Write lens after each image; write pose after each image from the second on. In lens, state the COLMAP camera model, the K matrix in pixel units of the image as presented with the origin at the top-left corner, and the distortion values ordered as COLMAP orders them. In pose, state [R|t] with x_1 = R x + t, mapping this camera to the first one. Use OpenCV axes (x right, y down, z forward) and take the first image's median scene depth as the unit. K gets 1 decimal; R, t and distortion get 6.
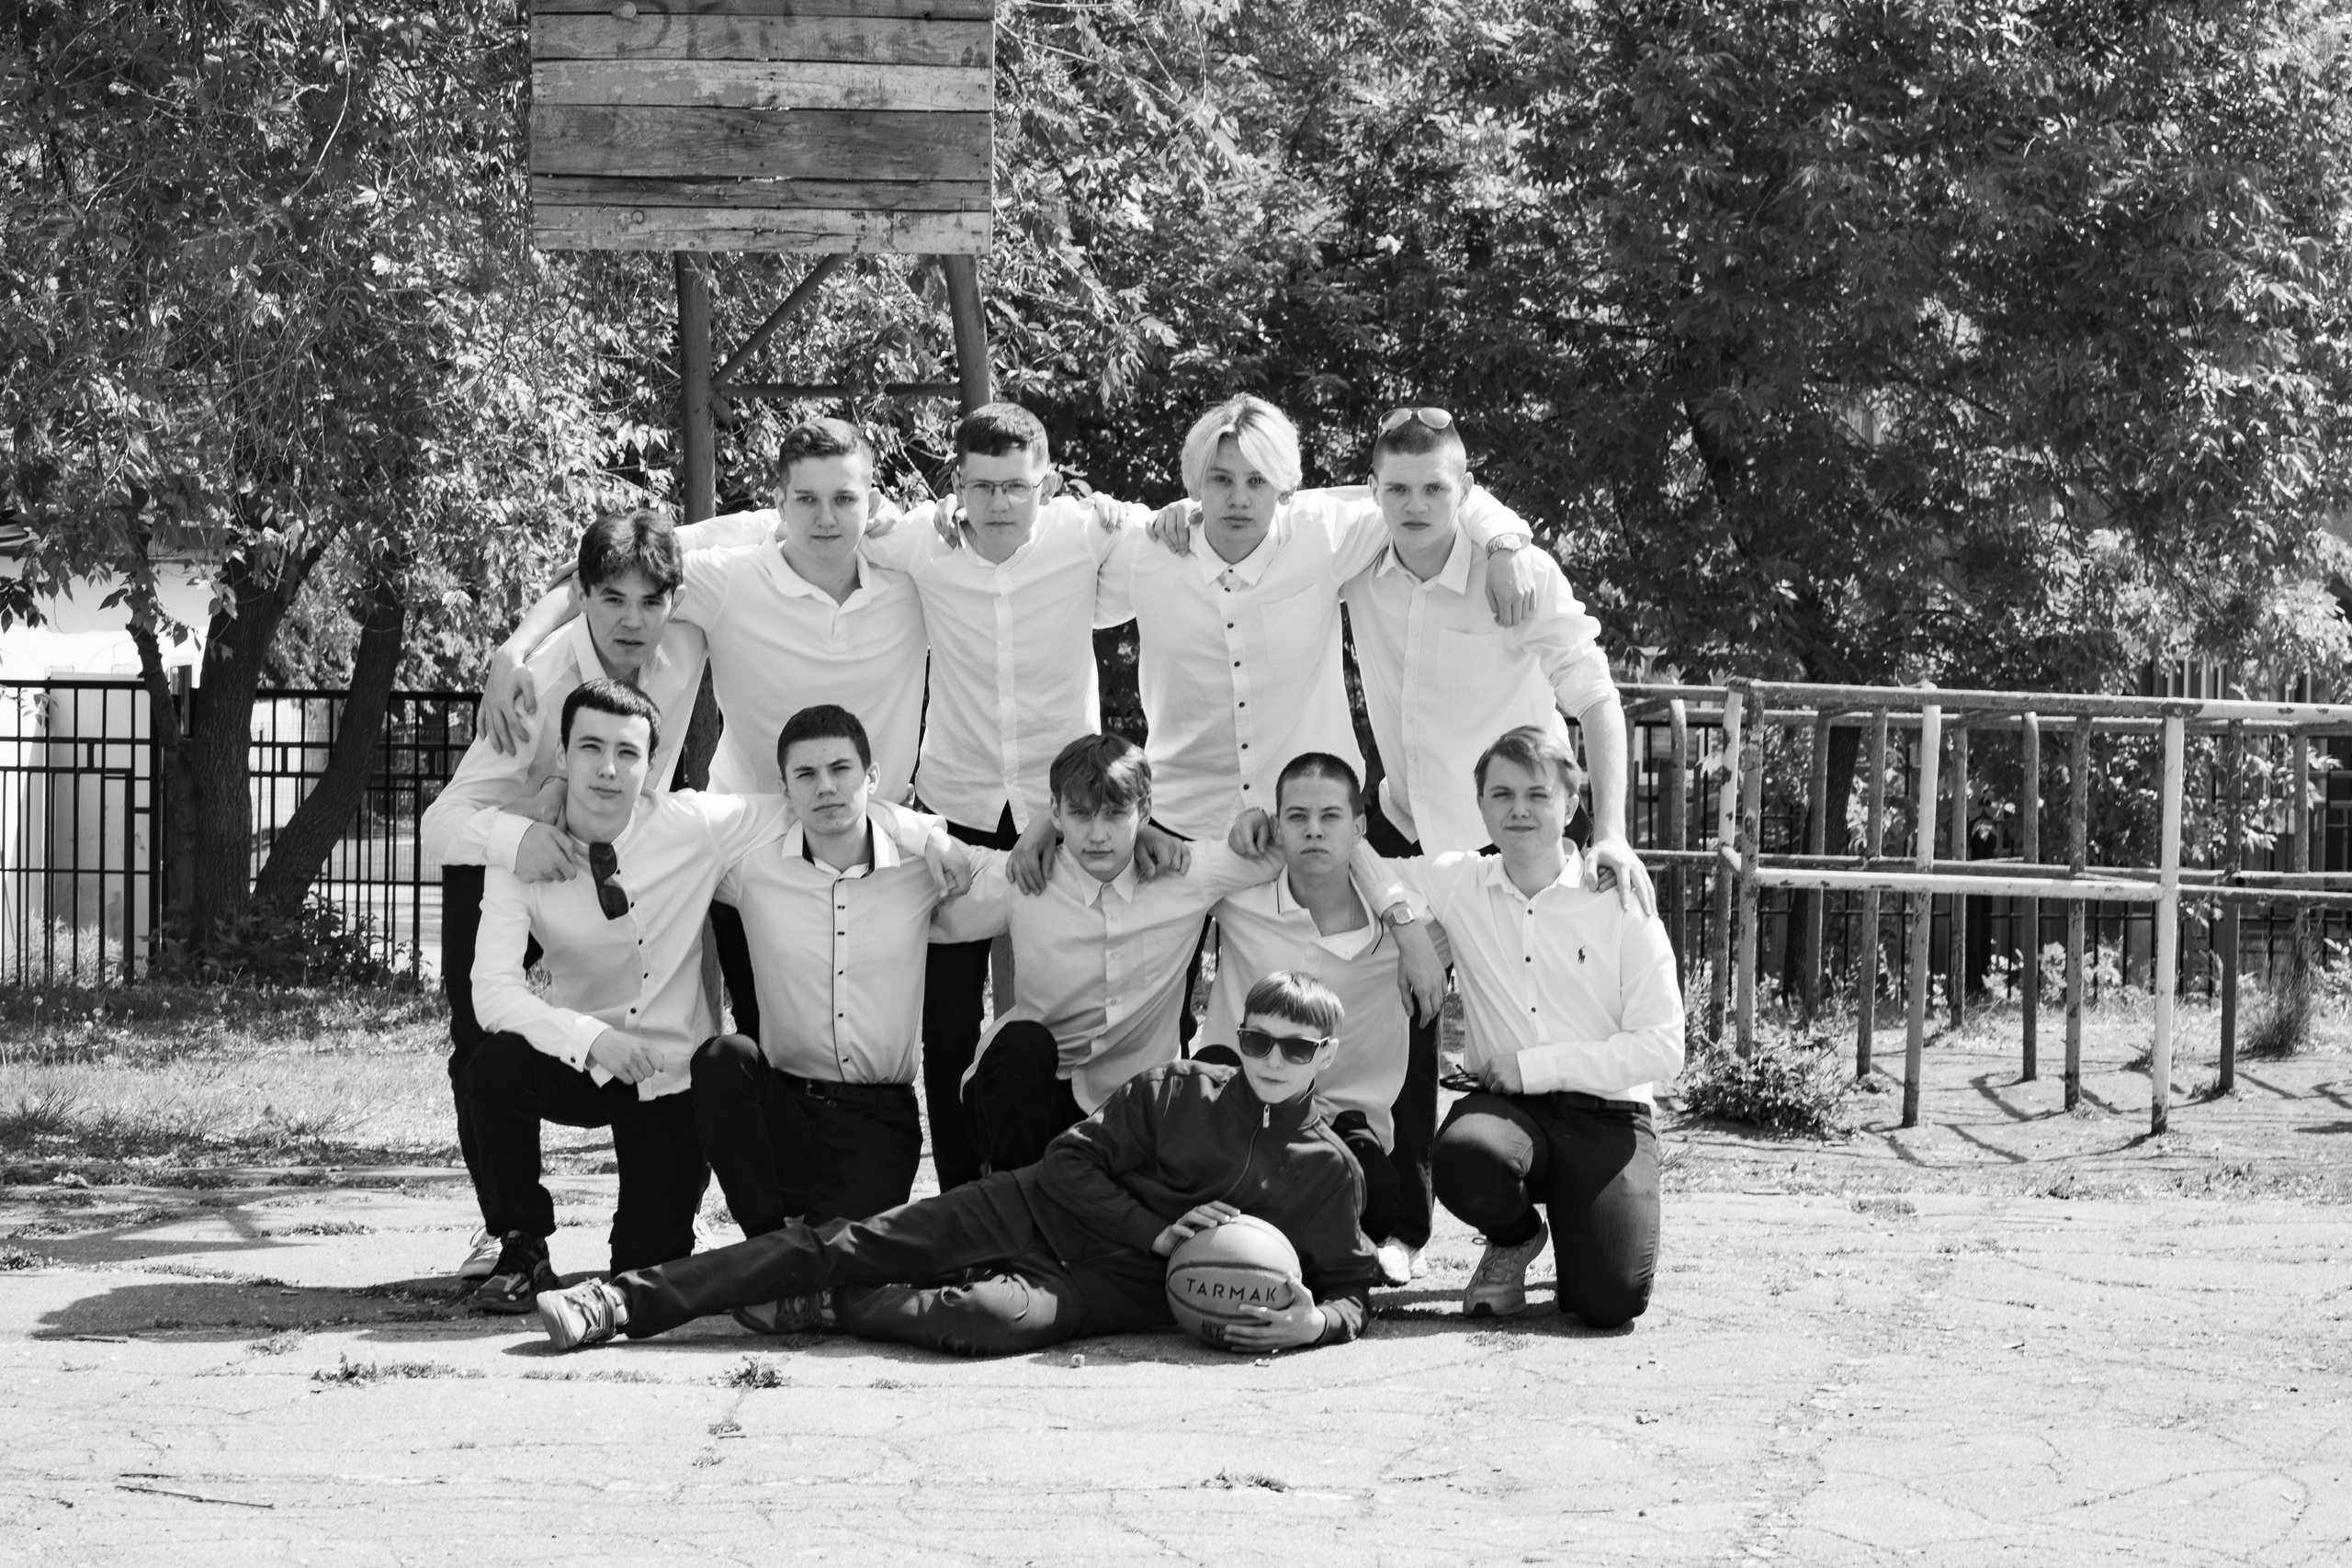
lens RADIAL K [[5809.8, 0, 1176.0], [0, 5809.8, 784.0], [0, 0, 1]] dist [-0.019607, -1.881588]
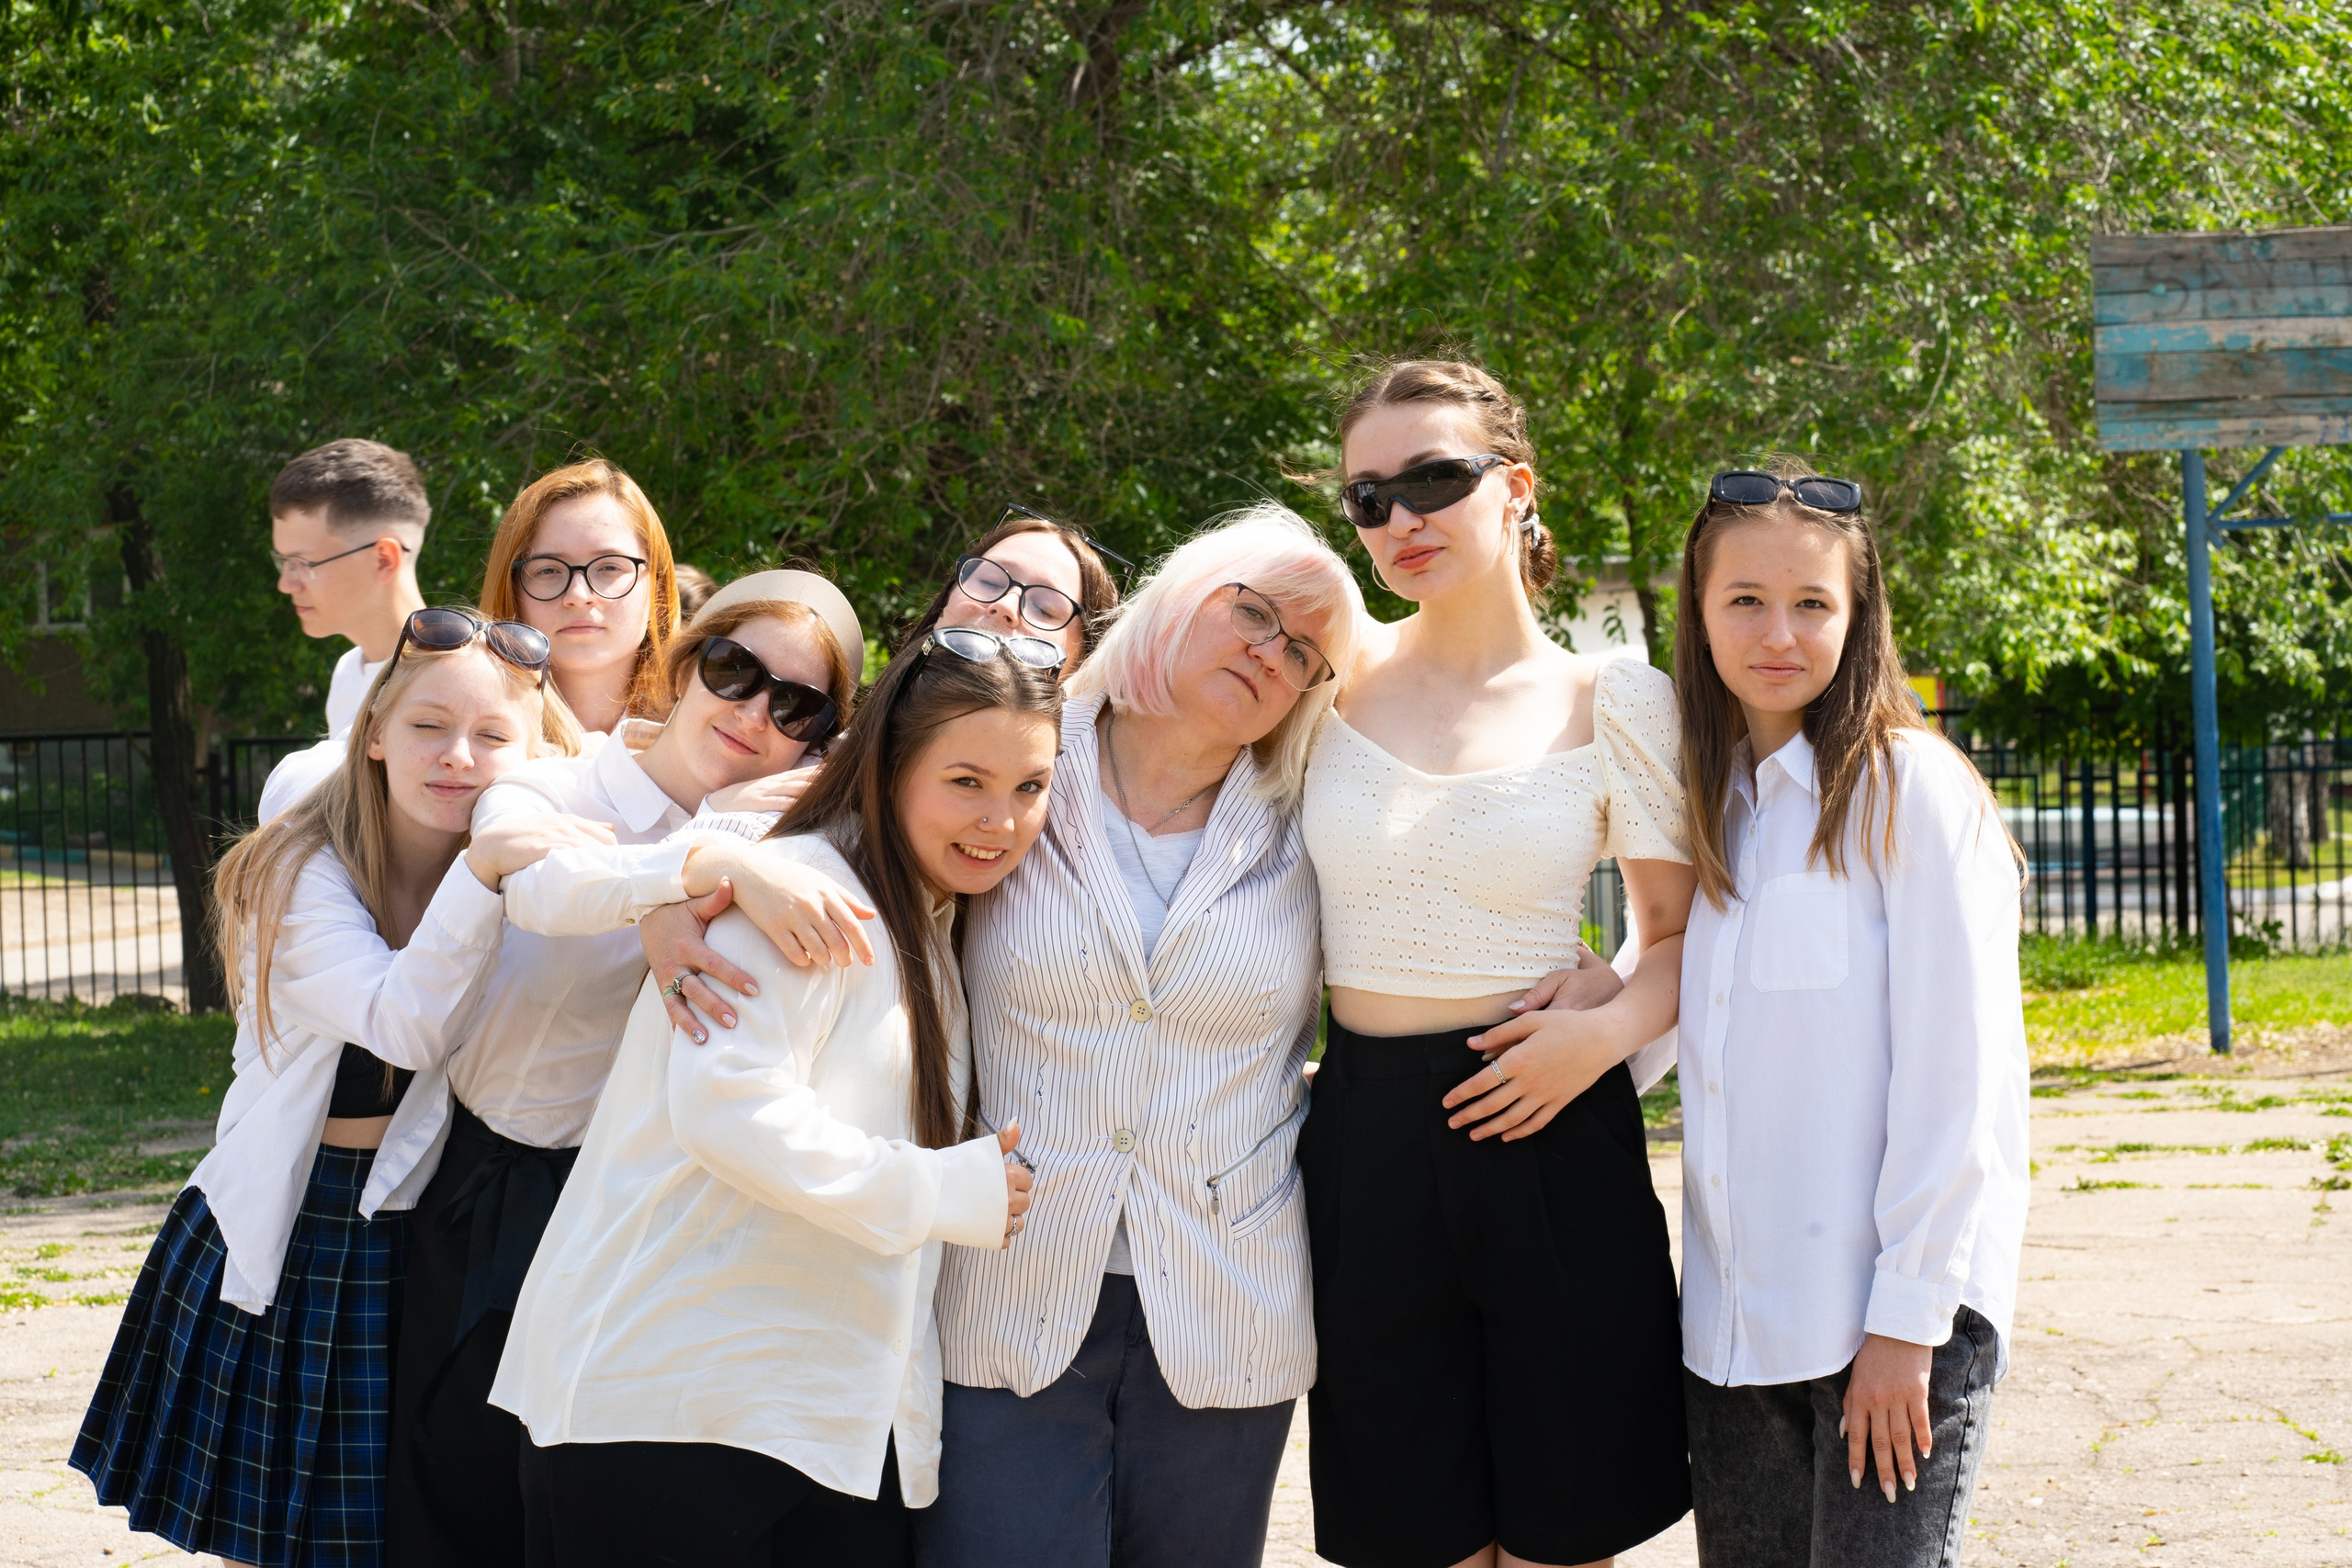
lens RADIAL K [[6059.8, 0, 1176.0], [0, 6059.8, 784.0], [0, 0, 1]] dist [0.043334, -1.155031]
pose [[0.976827, -0.038999, -0.210446, -0.019355], [0.040045, 0.999198, 0.000709, -0.018689], [0.210250, -0.009120, 0.977605, -0.552911]]
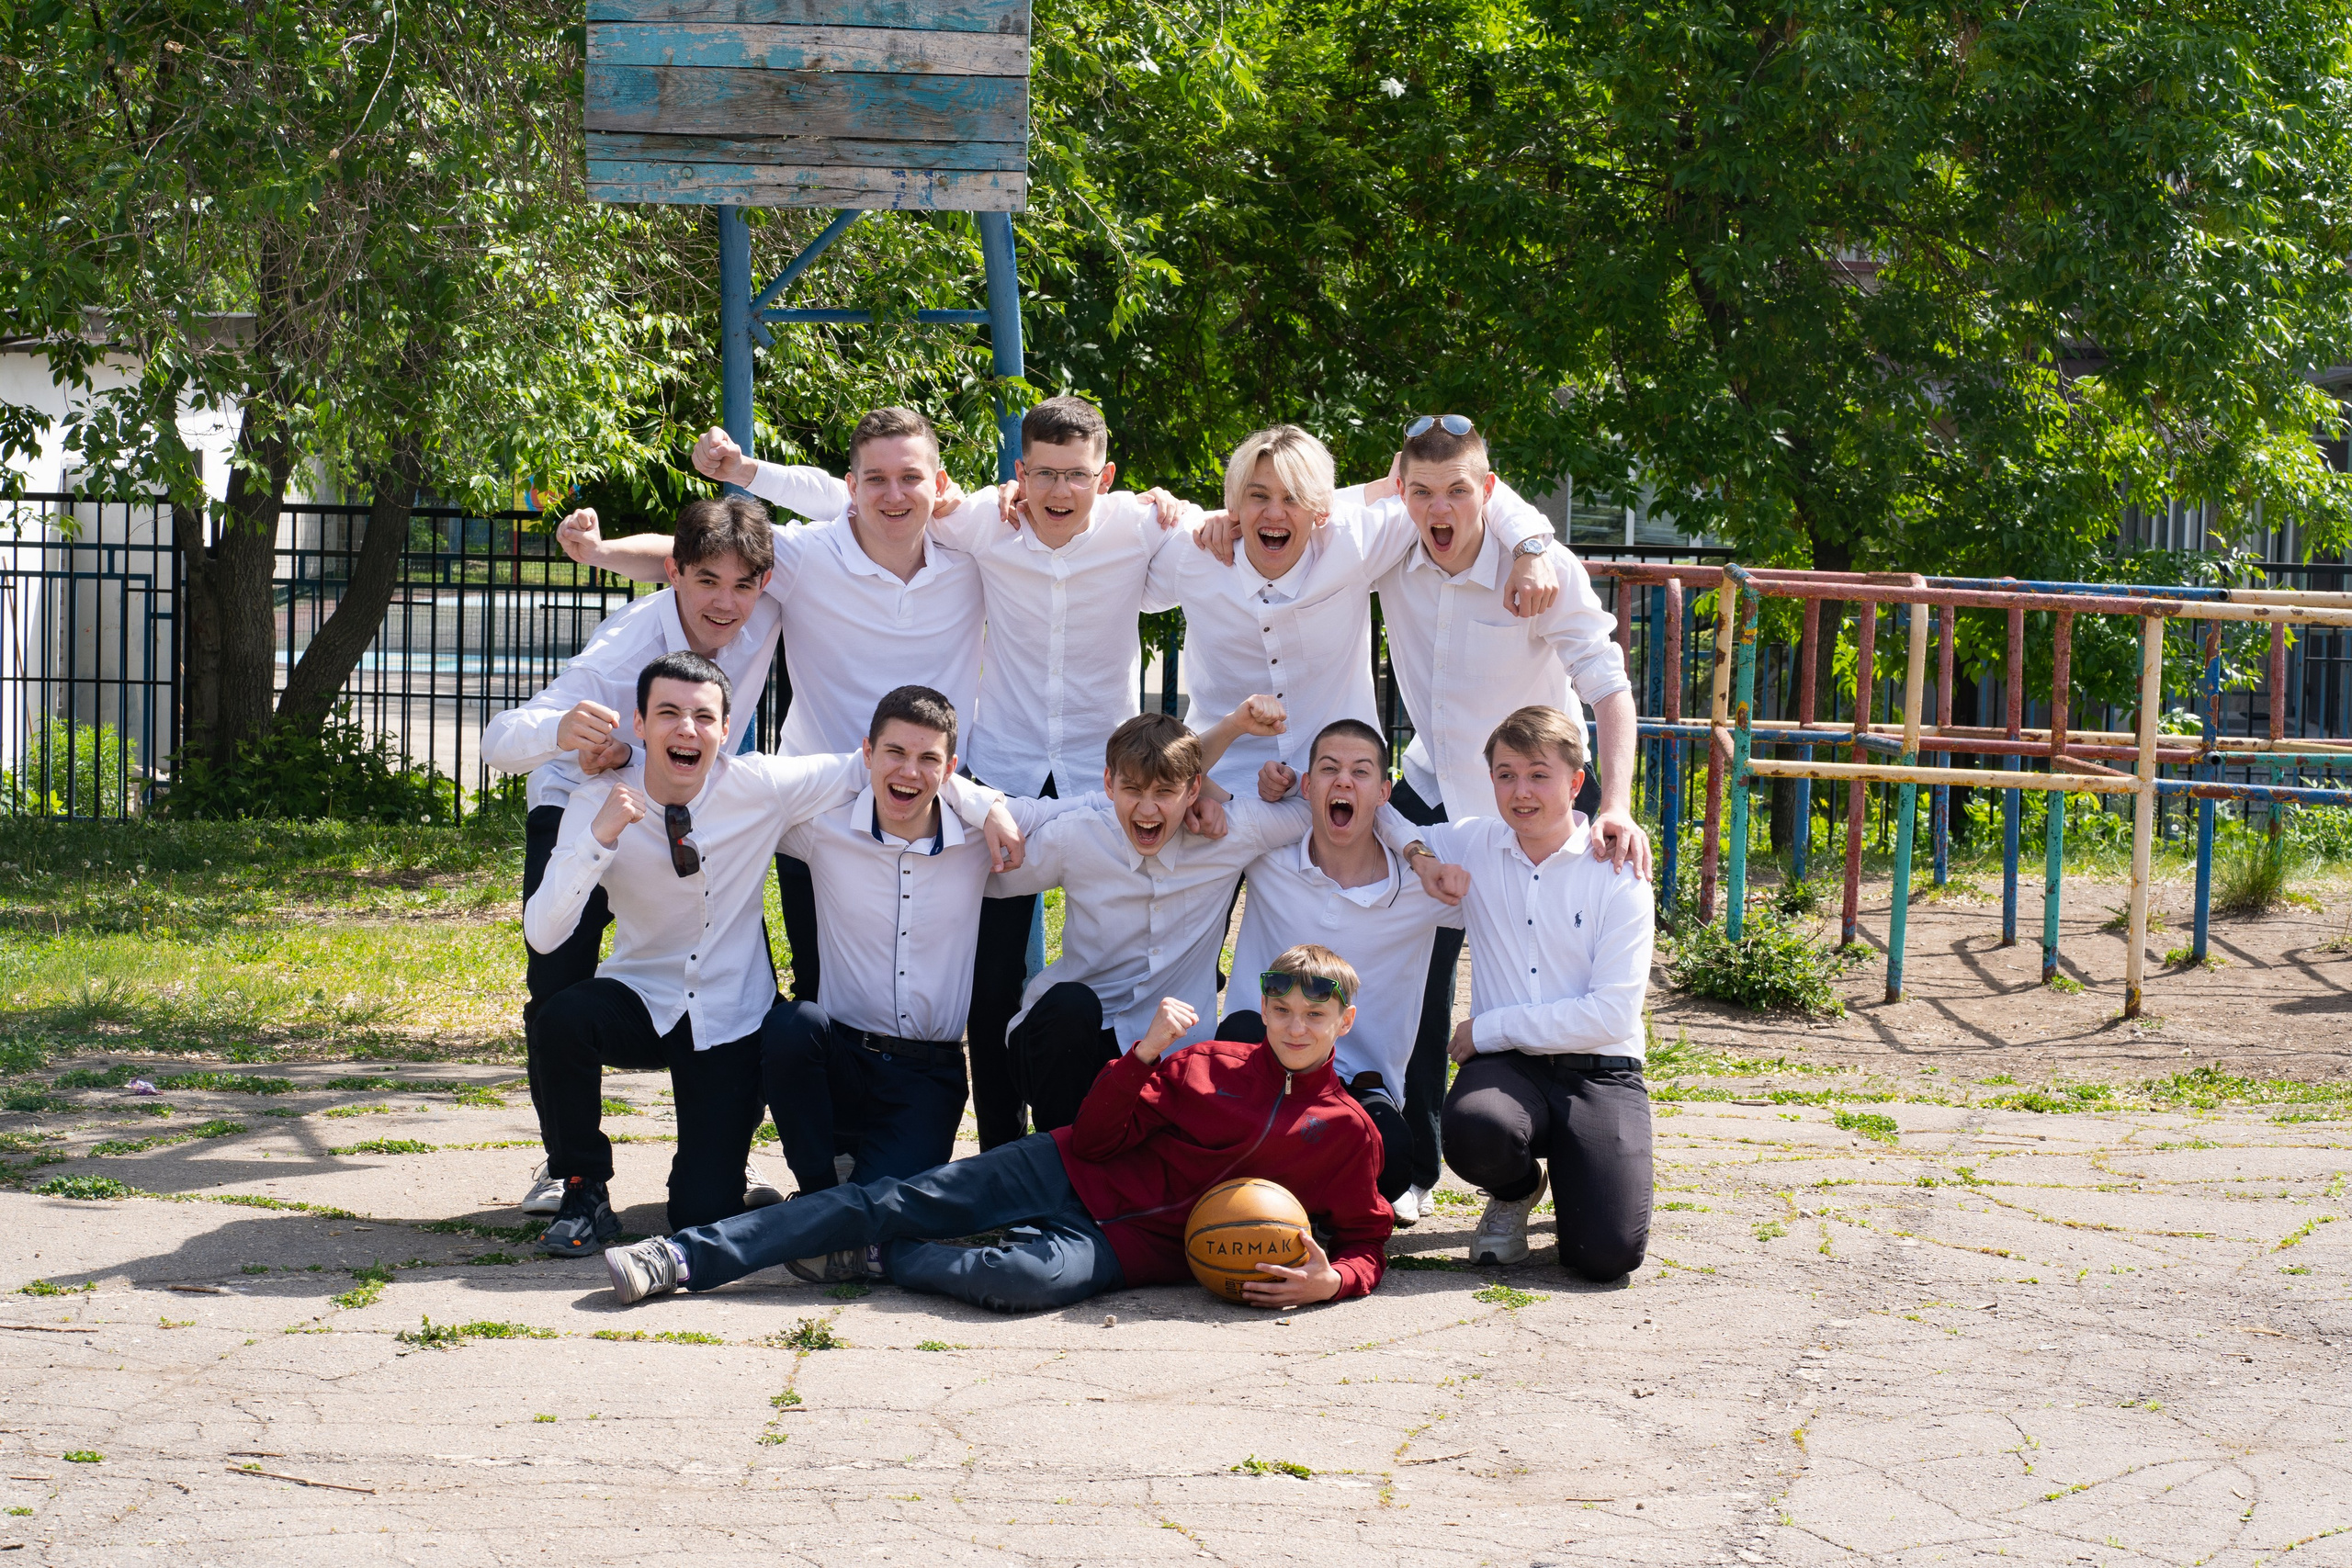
lens RADIAL K [[5809.8, 0, 1176.0], [0, 5809.8, 784.0], [0, 0, 1]] dist [-0.019607, -1.881588]
pose [[0.999951, 0.009474, 0.002774, -0.006701], [-0.009594, 0.998860, 0.046755, -0.037623], [-0.002328, -0.046780, 0.998903, -0.047512]]
